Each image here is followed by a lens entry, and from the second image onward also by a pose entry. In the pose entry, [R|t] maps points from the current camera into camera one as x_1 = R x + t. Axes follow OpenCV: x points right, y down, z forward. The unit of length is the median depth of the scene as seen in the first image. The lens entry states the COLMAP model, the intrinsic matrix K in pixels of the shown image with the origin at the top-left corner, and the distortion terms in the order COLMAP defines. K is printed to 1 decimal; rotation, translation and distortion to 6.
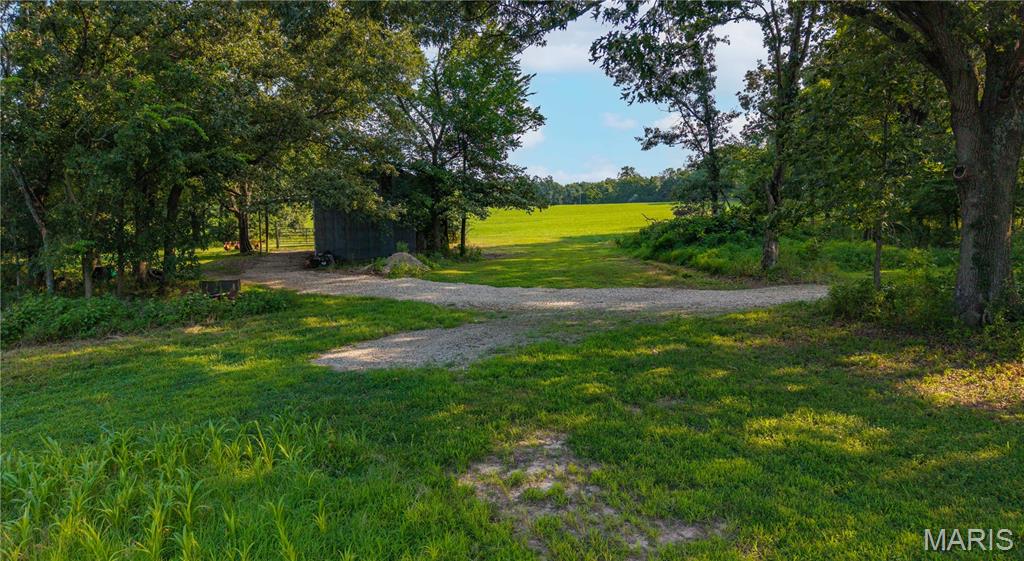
lens RADIAL K [[682.2, 0, 512.1], [0, 682.2, 280.5], [0, 0, 1]] dist [0.006064, 0.000117]
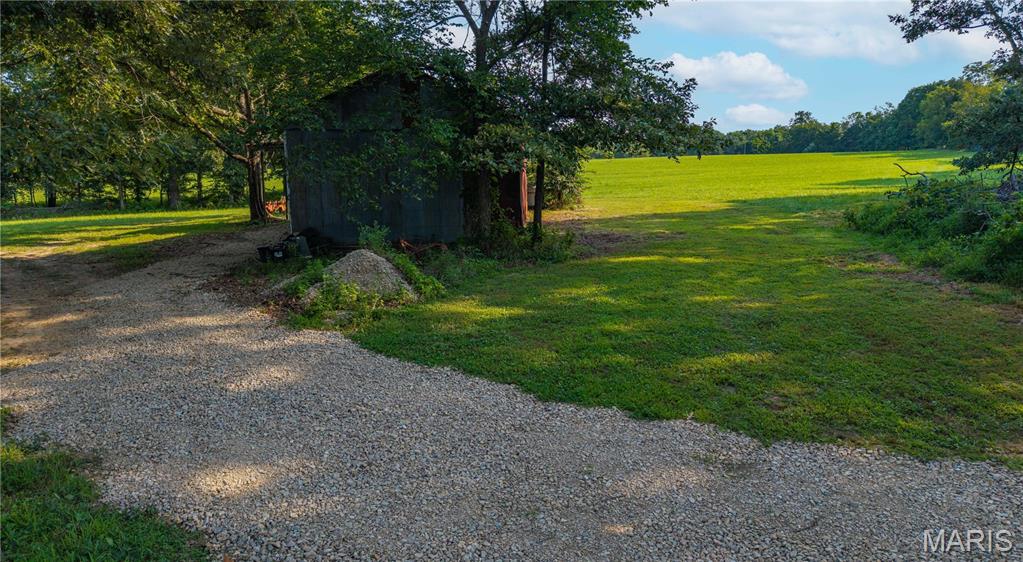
lens RADIAL K [[693.8, 0, 510.0], [0, 693.8, 280.2], [0, 0, 1]] dist [-0.012934, -0.003472]
pose [[0.976161, 0.036696, -0.213923, 0.014436], [-0.022469, 0.997394, 0.068563, -0.033436], [0.215882, -0.062121, 0.974441, 0.366584]]
